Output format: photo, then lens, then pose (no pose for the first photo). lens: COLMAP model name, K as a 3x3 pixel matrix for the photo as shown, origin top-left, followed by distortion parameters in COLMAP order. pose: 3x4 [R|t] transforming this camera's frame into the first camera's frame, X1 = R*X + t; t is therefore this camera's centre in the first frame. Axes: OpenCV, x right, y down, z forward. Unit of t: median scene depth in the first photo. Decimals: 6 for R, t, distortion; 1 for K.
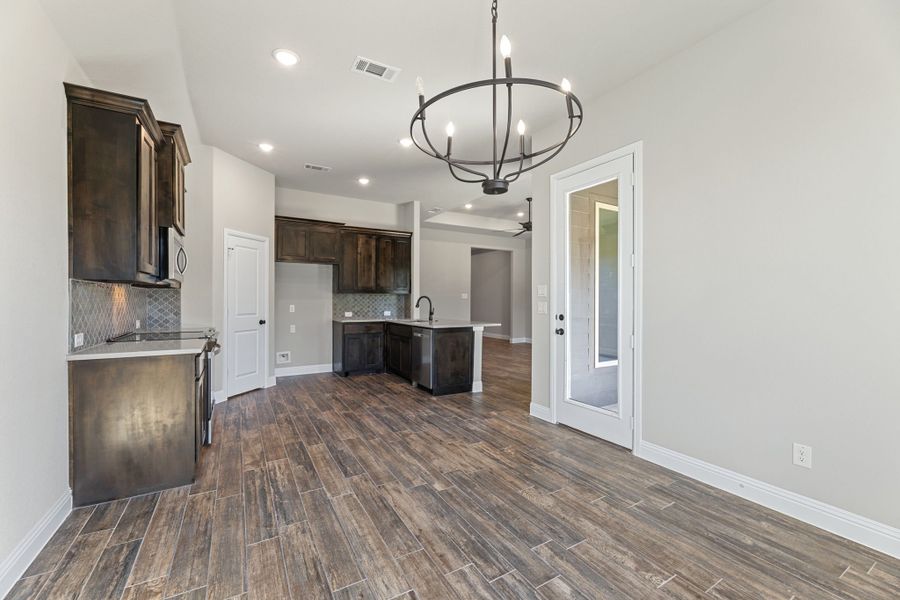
lens RADIAL K [[360.2, 0, 453.8], [0, 360.2, 299.2], [0, 0, 1]] dist [-0.006583, 0.001157]
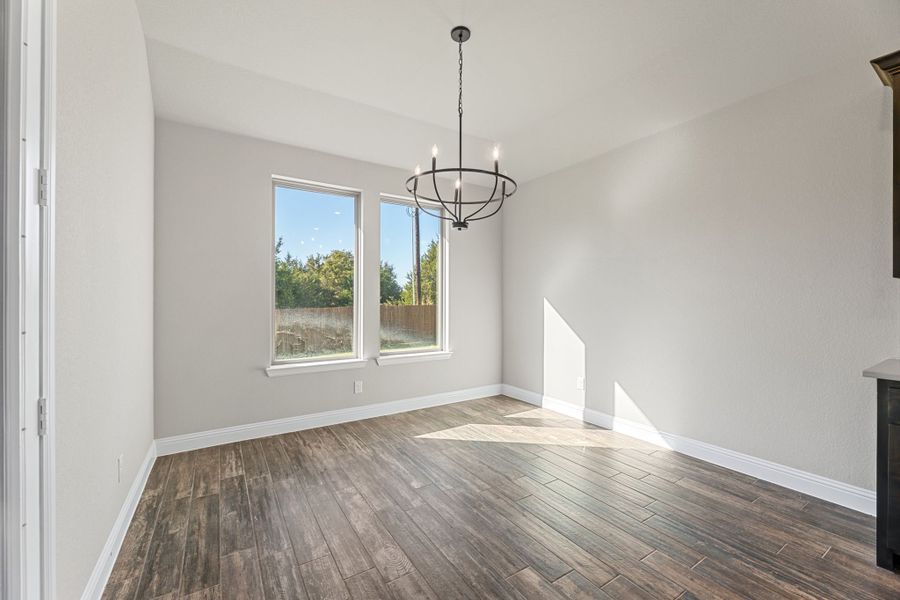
lens RADIAL K [[360.2, 0, 453.3], [0, 360.2, 303.5], [0, 0, 1]] dist [-0.006583, 0.001157]
pose [[-0.999441, -0.003799, -0.033206, 0.156402], [-0.004086, 0.999955, 0.008585, 0.001372], [0.033172, 0.008716, -0.999412, 2.061844]]
